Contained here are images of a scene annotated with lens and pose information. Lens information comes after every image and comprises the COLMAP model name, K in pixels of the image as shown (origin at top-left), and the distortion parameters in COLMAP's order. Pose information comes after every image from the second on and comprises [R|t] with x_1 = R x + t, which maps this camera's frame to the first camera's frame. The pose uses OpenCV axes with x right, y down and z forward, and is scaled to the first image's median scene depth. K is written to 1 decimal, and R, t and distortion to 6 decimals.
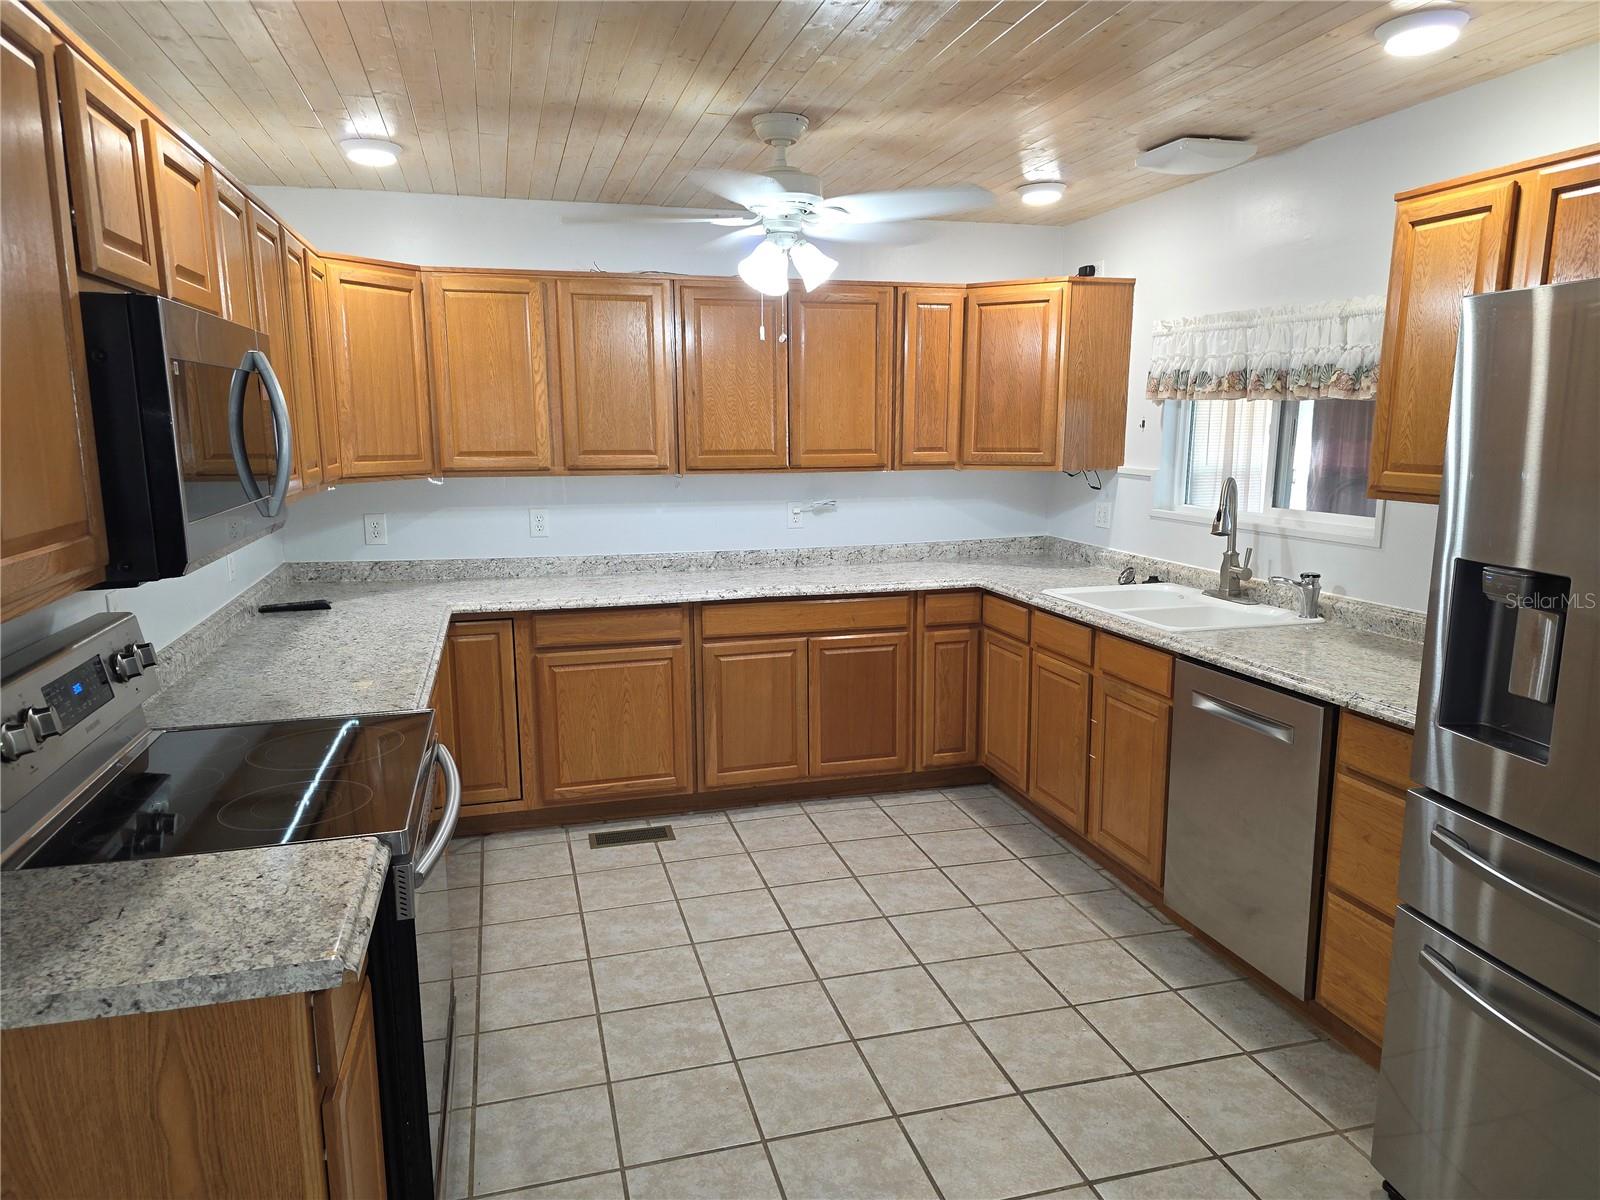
lens RADIAL K [[1057.3, 0, 800.0], [0, 1057.3, 600.0], [0, 0, 1]] dist [0.092429, -0.078824]
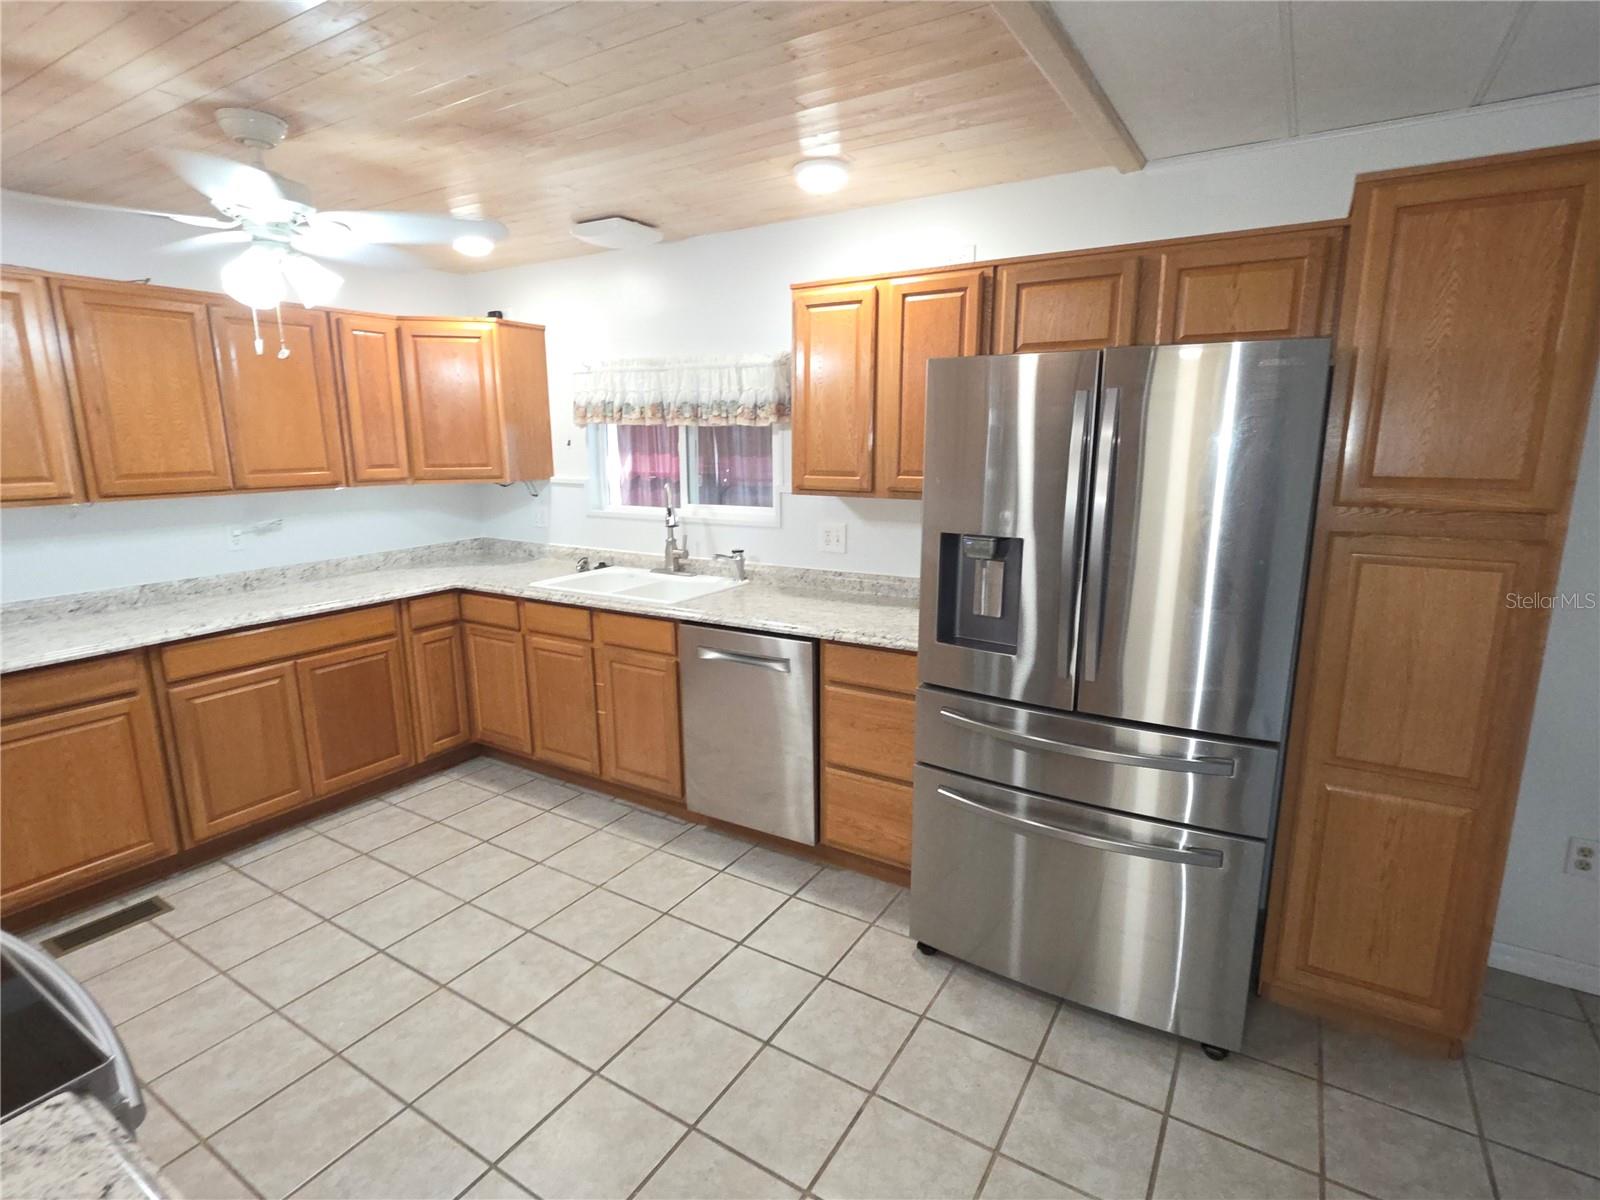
lens RADIAL K [[803.1, 0, 790.6], [0, 803.1, 594.9], [0, 0, 1]] dist [0.011459, -0.006123]
pose [[0.743422, -0.132165, 0.655635, -0.139894], [0.115433, 0.990925, 0.068864, -0.024672], [-0.658786, 0.024487, 0.751931, 0.133594]]
